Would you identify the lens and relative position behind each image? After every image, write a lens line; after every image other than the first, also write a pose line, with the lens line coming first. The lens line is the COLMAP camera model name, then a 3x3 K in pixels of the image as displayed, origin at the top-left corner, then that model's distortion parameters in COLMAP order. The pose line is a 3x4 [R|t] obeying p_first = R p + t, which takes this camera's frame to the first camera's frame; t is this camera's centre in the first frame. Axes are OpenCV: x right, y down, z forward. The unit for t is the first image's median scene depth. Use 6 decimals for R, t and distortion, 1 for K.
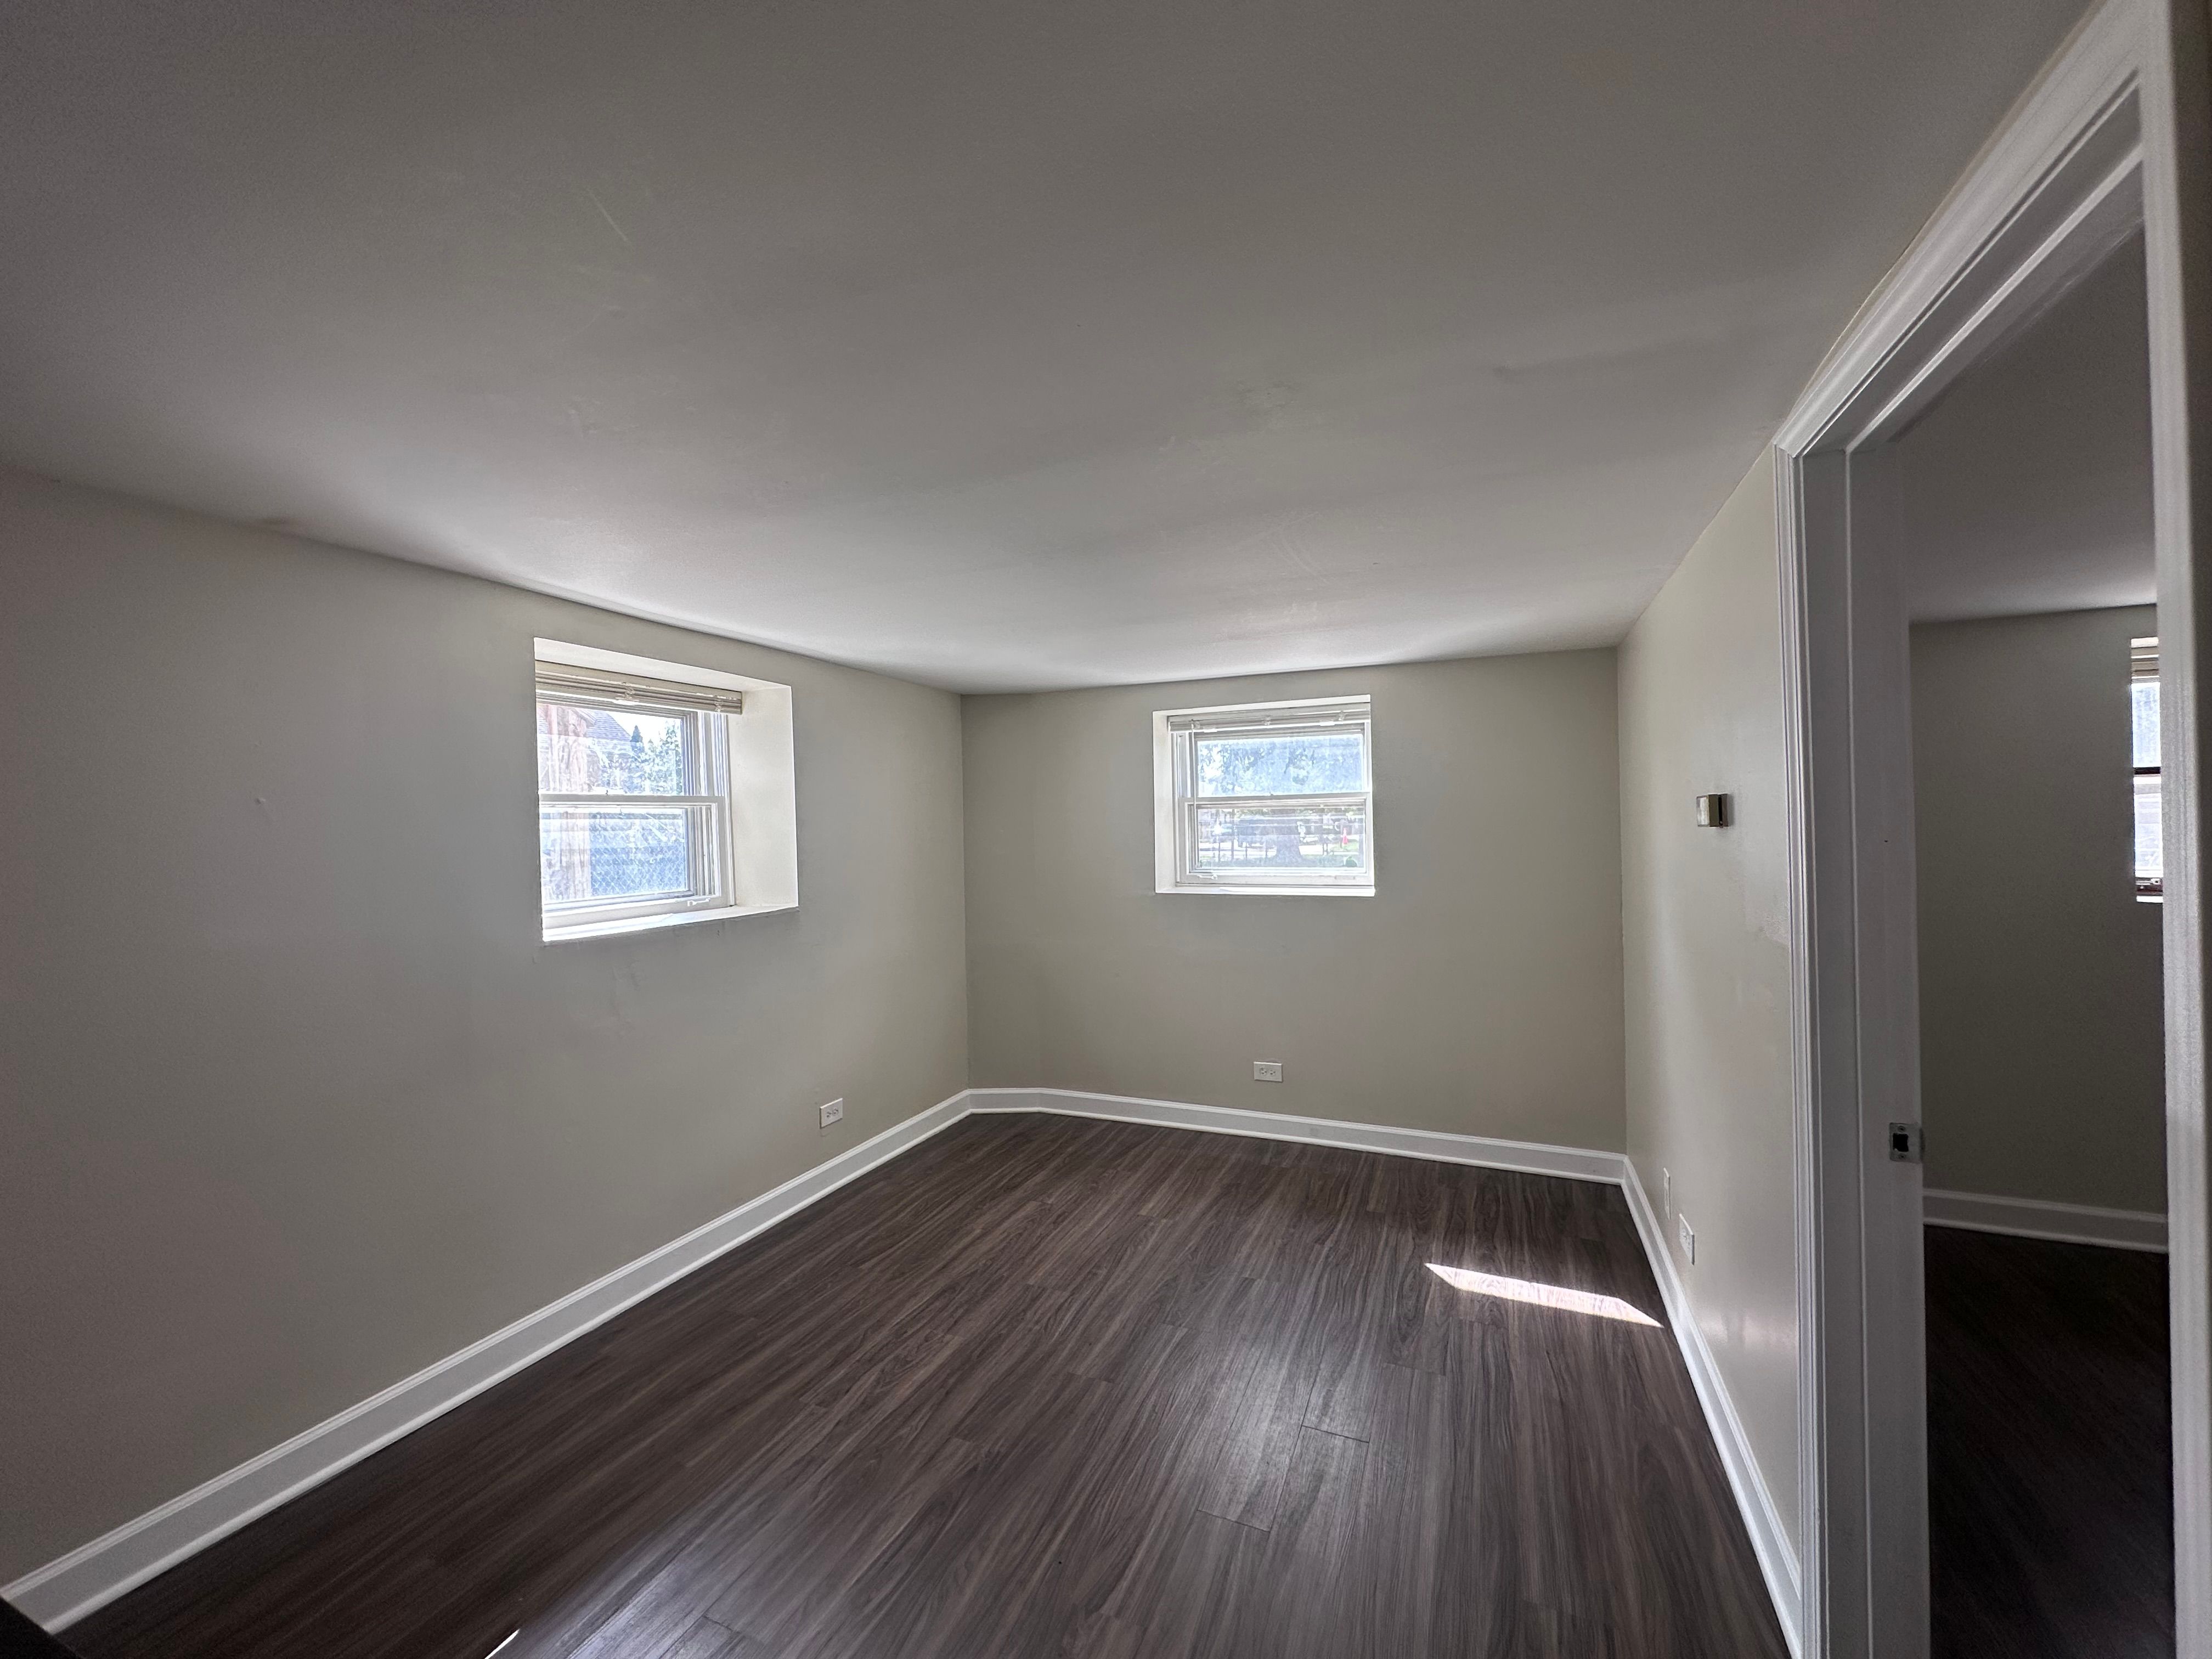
lens RADIAL K [[882.2, 0, 1106.0], [0, 882.2, 829.5], [0, 0, 1]] dist [-0.002248, -0.000205]
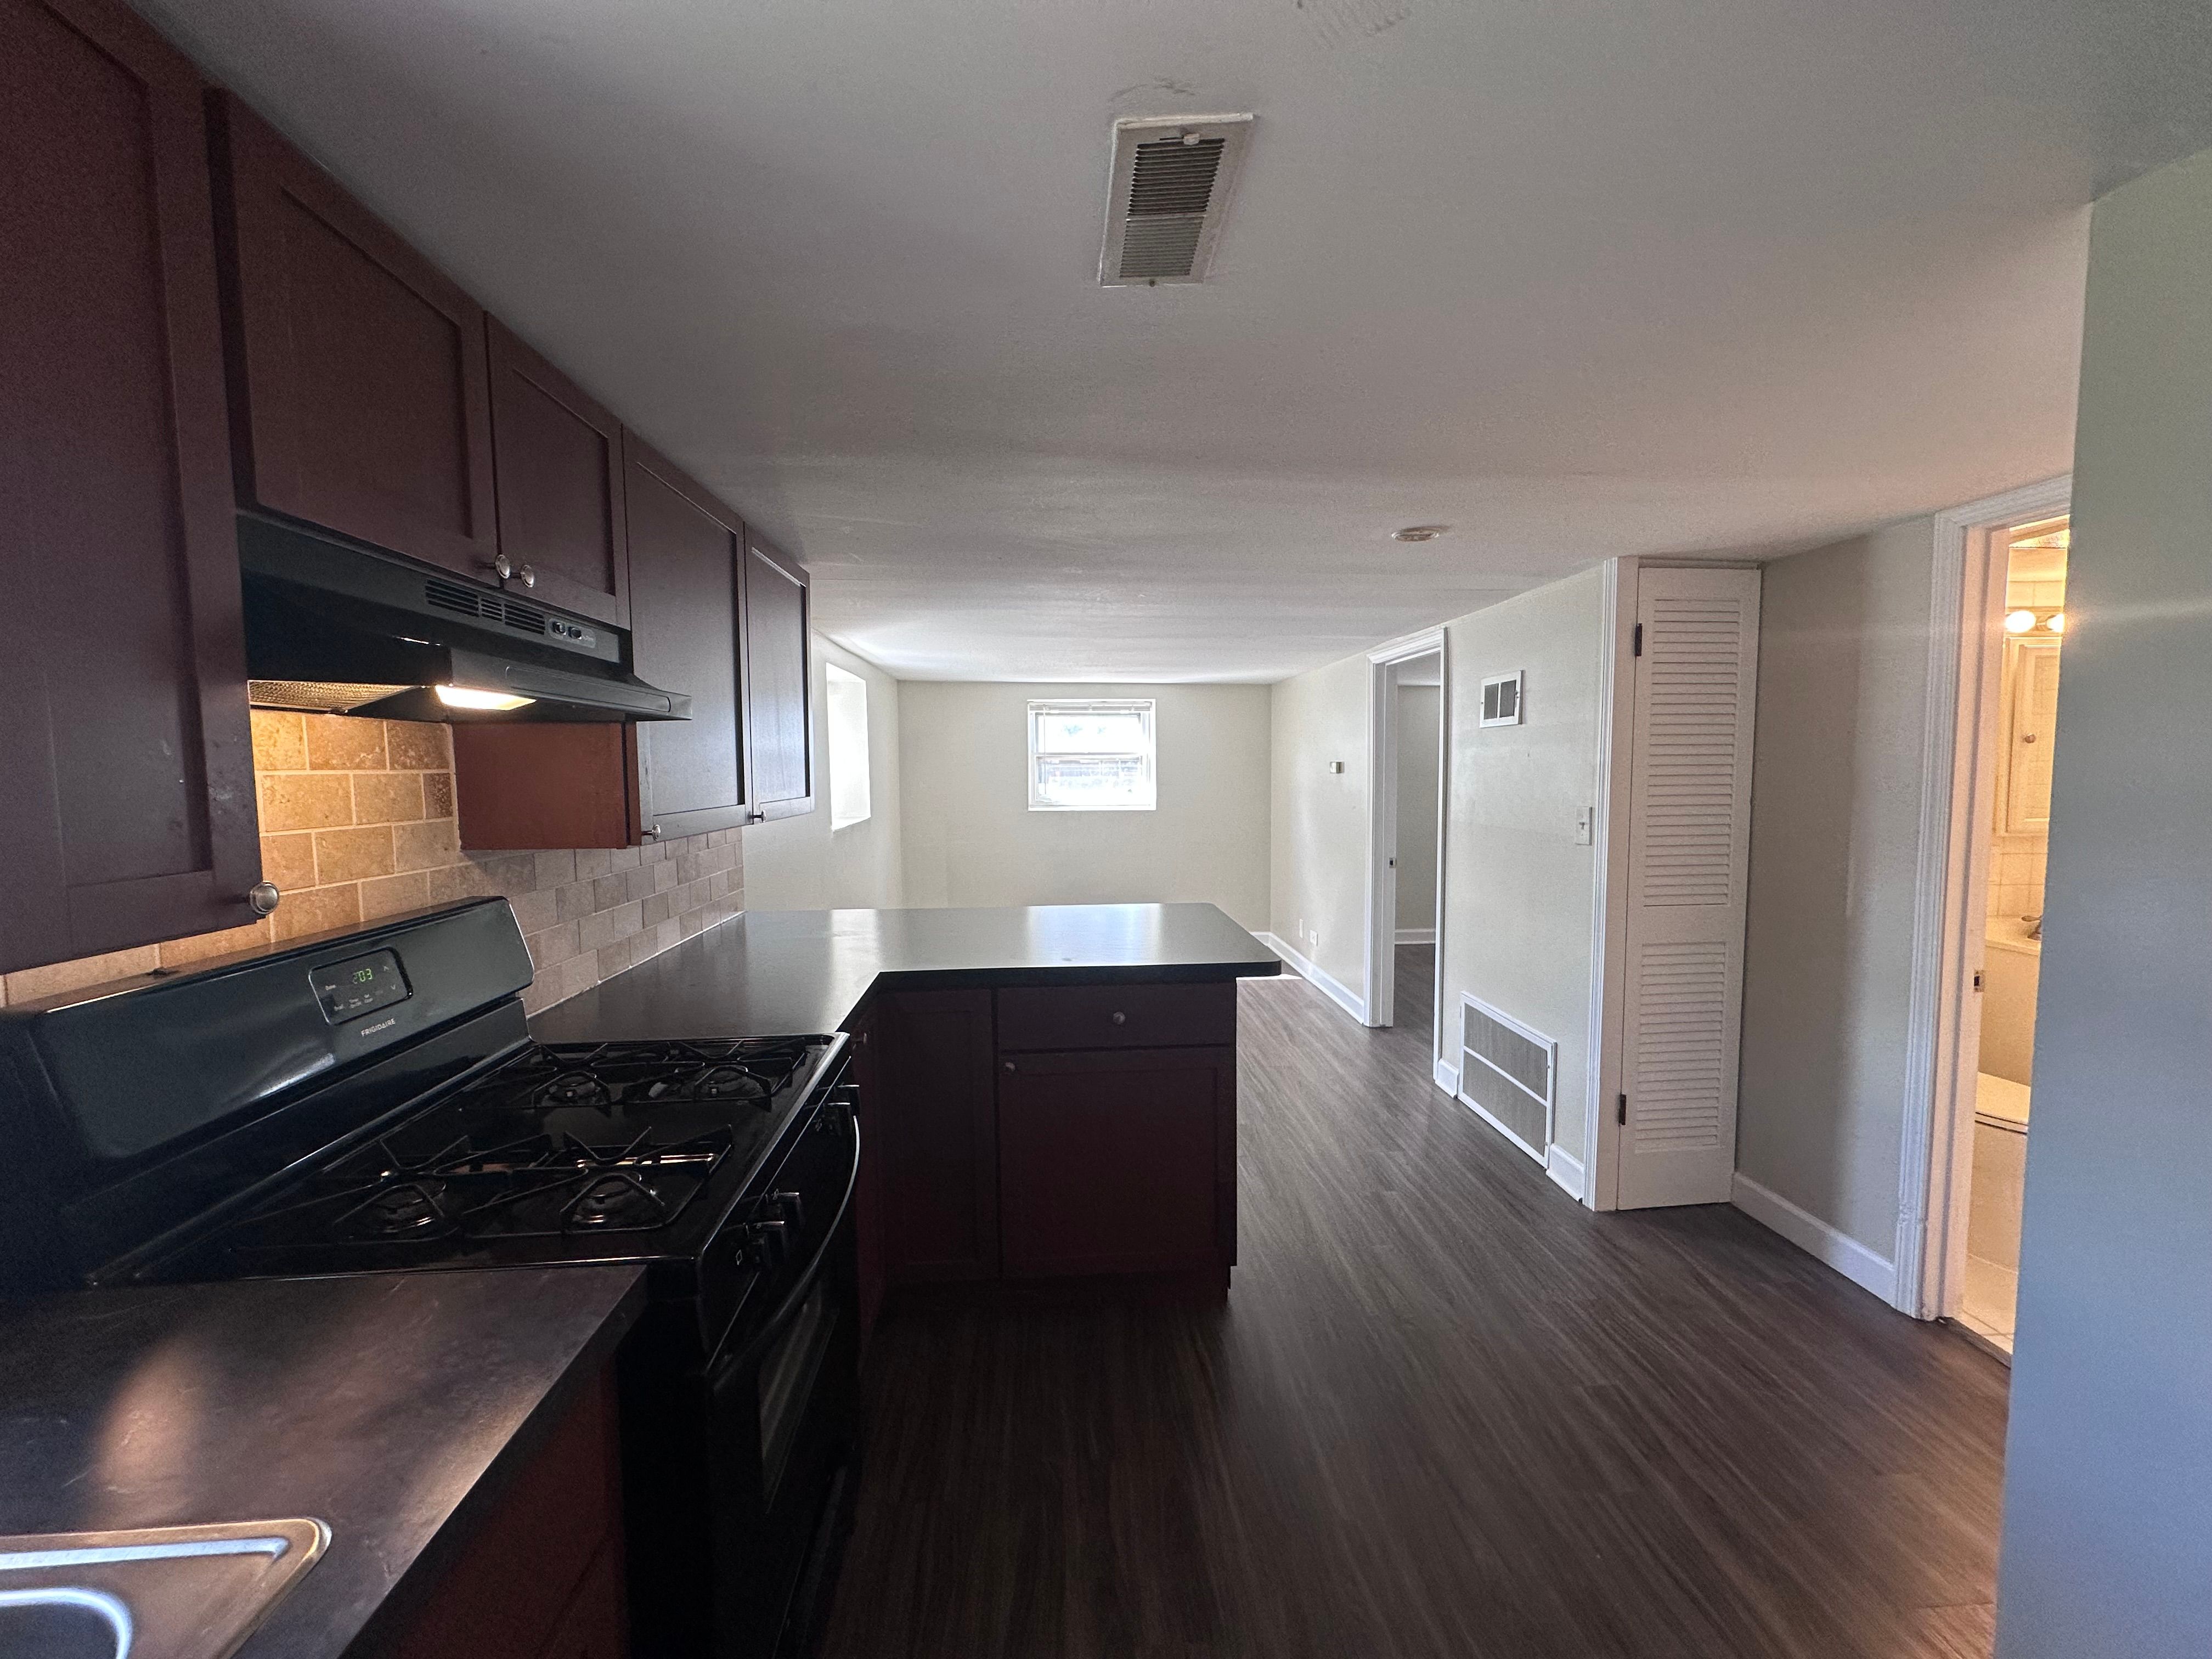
lens RADIAL K [[882.2, 0, 1106.0], [0, 882.2, 829.5], [0, 0, 1]] dist [-0.002248, -0.000205]
pose [[0.887882, -0.022553, 0.459519, -1.005308], [-0.006973, 0.998023, 0.062457, 0.004128], [-0.460019, -0.058659, 0.885969, -0.925660]]
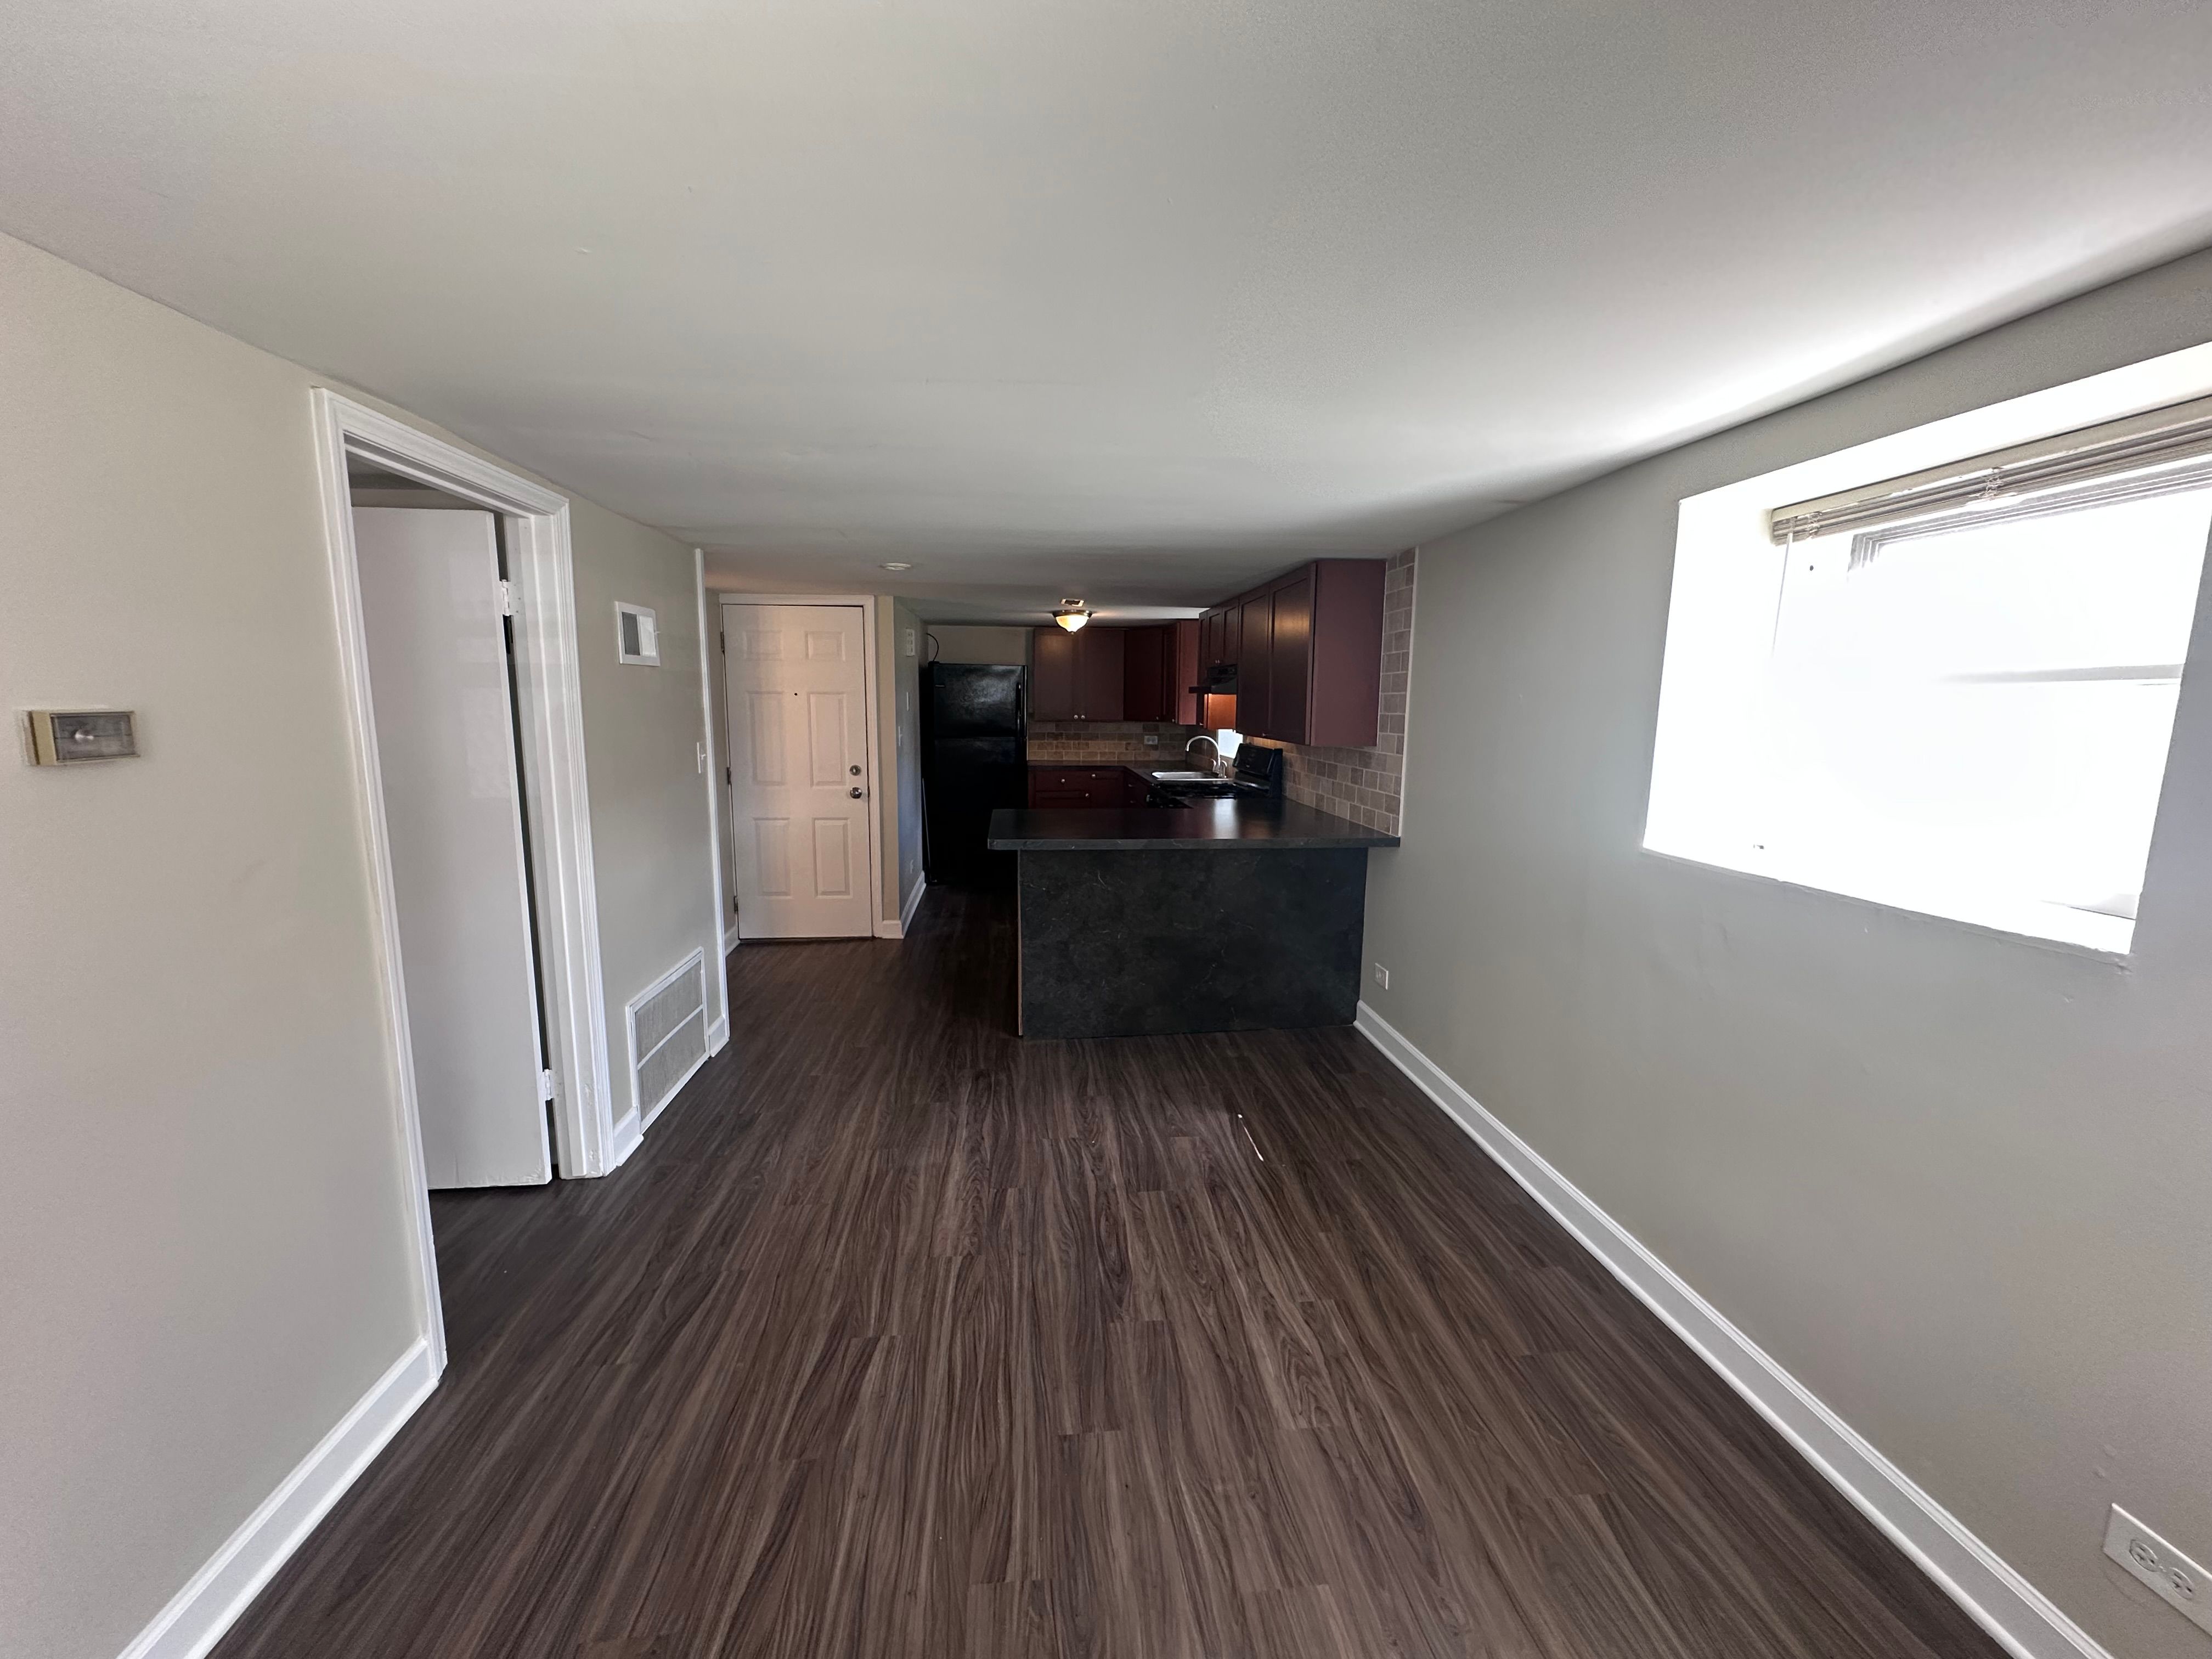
lens RADIAL K [[882.2, 0, 1106.0], [0, 882.2, 829.5], [0, 0, 1]] dist [-0.002248, -0.000205]
pose [[-0.874346, 0.080413, -0.478595, 0.294855], [0.005766, 0.987829, 0.155439, -0.038558], [0.485269, 0.133148, -0.864168, 1.559742]]
